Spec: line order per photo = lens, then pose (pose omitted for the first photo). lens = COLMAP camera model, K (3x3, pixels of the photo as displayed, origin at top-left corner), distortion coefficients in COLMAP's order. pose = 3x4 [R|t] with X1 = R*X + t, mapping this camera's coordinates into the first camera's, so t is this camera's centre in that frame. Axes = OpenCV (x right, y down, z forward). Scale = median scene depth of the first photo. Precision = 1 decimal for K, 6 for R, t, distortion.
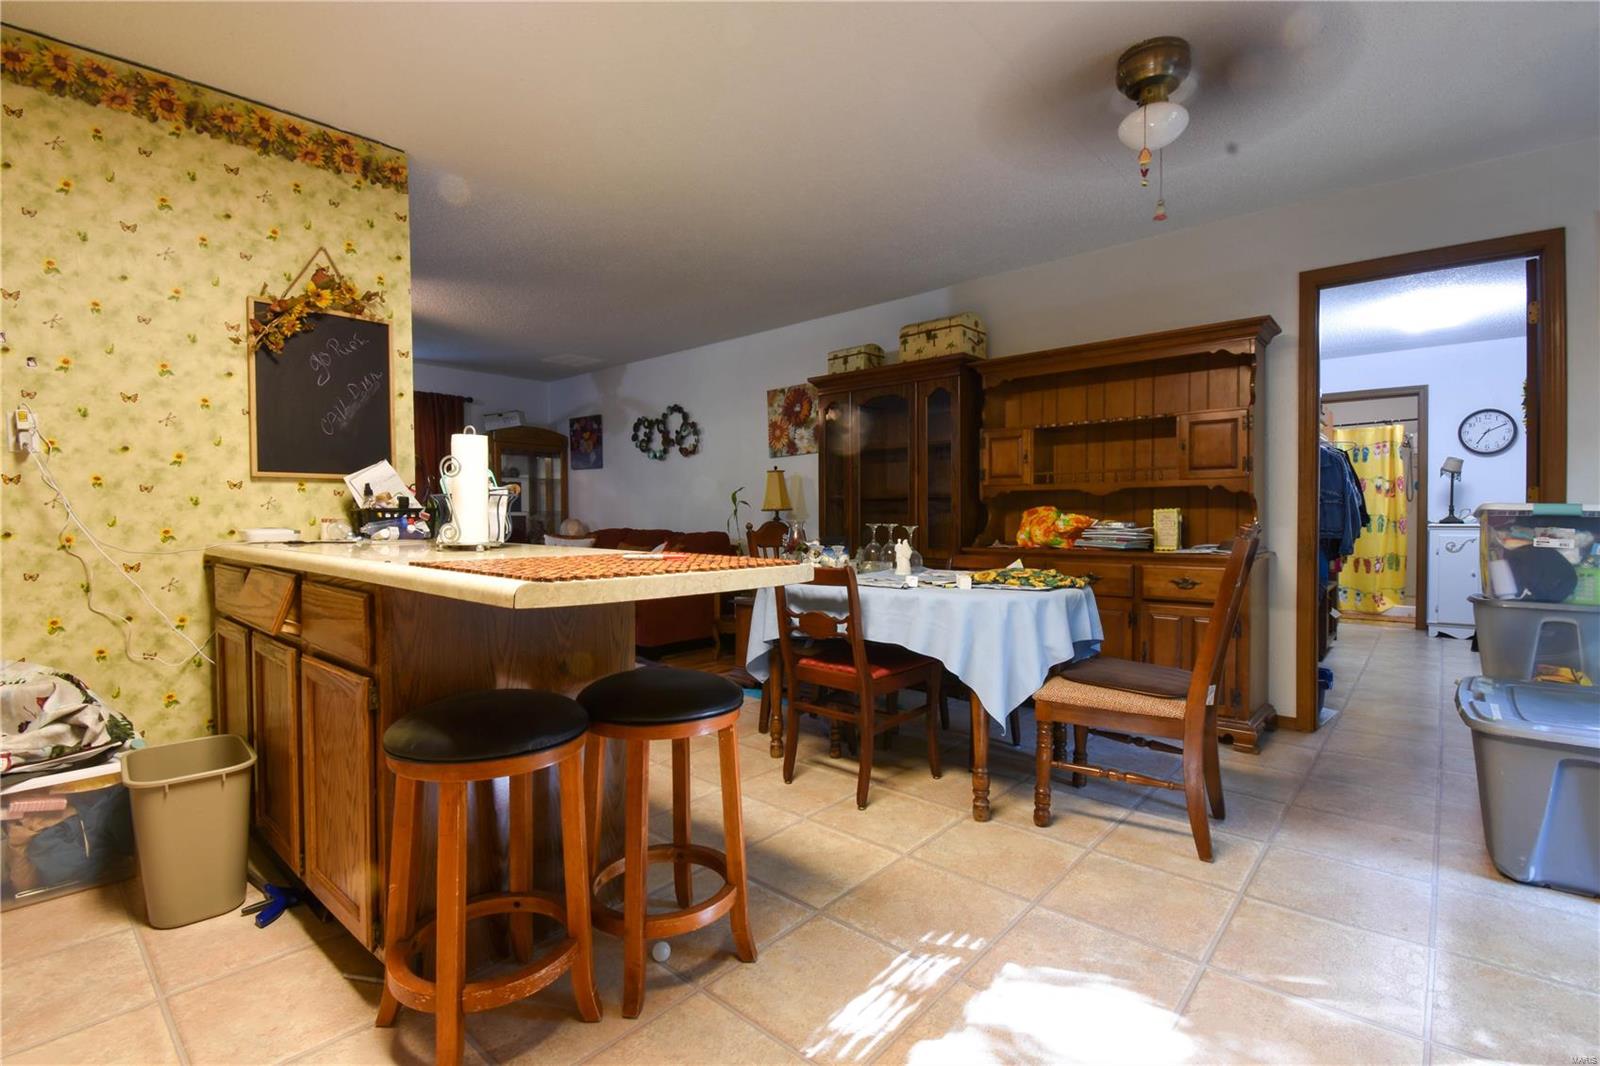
lens RADIAL K [[728.7, 0, 801.5], [0, 728.7, 527.1], [0, 0, 1]] dist [0.001683, -0.017745]
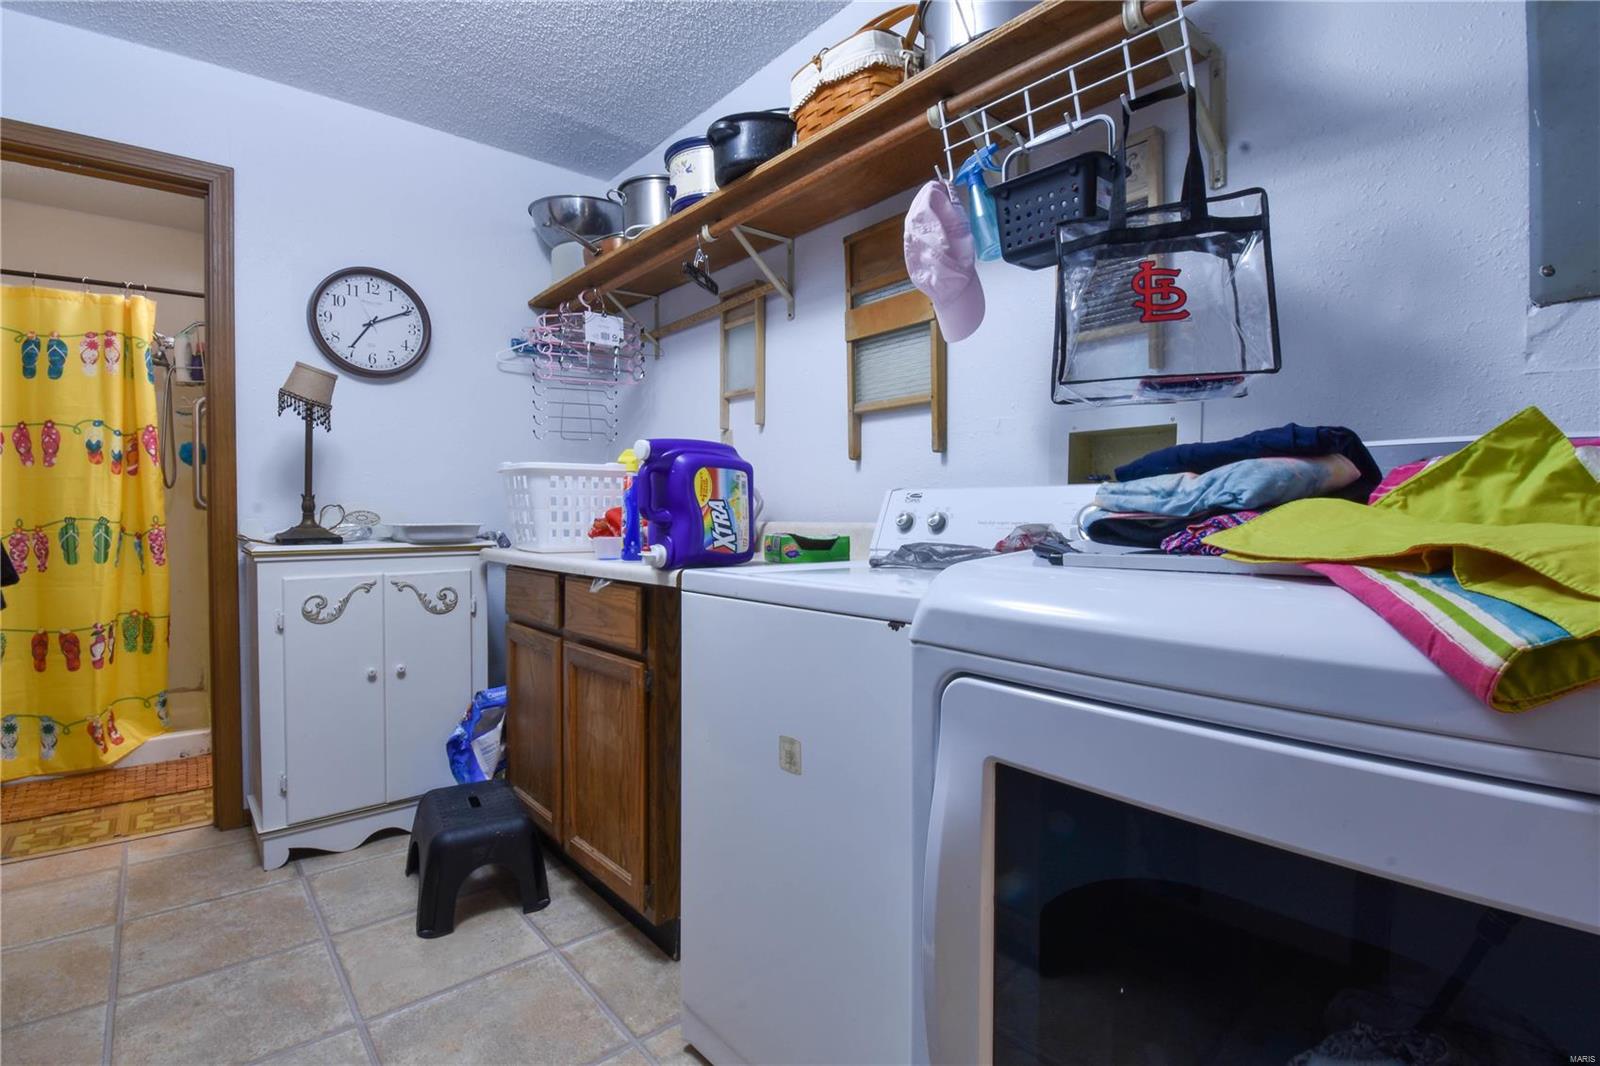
lens RADIAL K [[728.7, 0, 801.5], [0, 728.7, 527.1], [0, 0, 1]] dist [0.001683, -0.017745]
pose [[0.124746, -0.018002, 0.992025, 0.465184], [0.015327, 0.999751, 0.016215, -0.012942], [-0.992070, 0.013182, 0.124990, 0.580538]]
